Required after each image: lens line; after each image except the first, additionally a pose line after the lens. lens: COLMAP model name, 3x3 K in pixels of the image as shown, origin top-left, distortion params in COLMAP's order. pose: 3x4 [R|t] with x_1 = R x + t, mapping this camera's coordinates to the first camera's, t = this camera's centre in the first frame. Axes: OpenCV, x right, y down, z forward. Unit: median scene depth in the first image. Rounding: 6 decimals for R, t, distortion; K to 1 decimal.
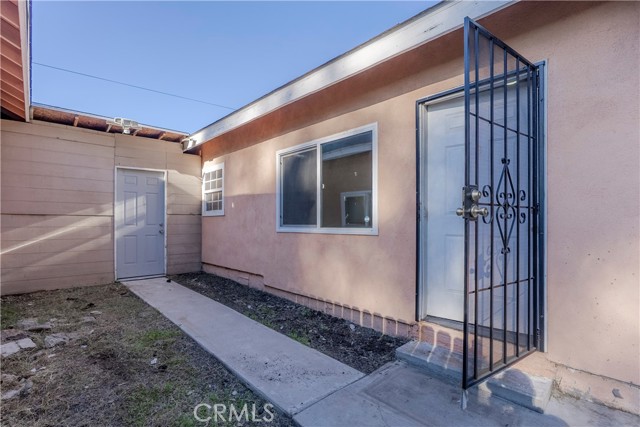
lens RADIAL K [[301.4, 0, 323.4], [0, 301.4, 223.0], [0, 0, 1]] dist [-0.000416, 0.001134]
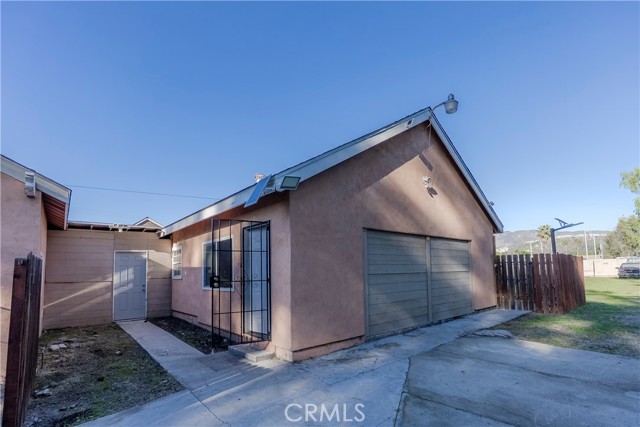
lens RADIAL K [[301.4, 0, 323.7], [0, 301.4, 255.0], [0, 0, 1]] dist [-0.000416, 0.001134]
pose [[0.998430, -0.025347, -0.049944, 0.540163], [0.022152, 0.997734, -0.063528, -0.037683], [0.051441, 0.062322, 0.996730, -0.587744]]
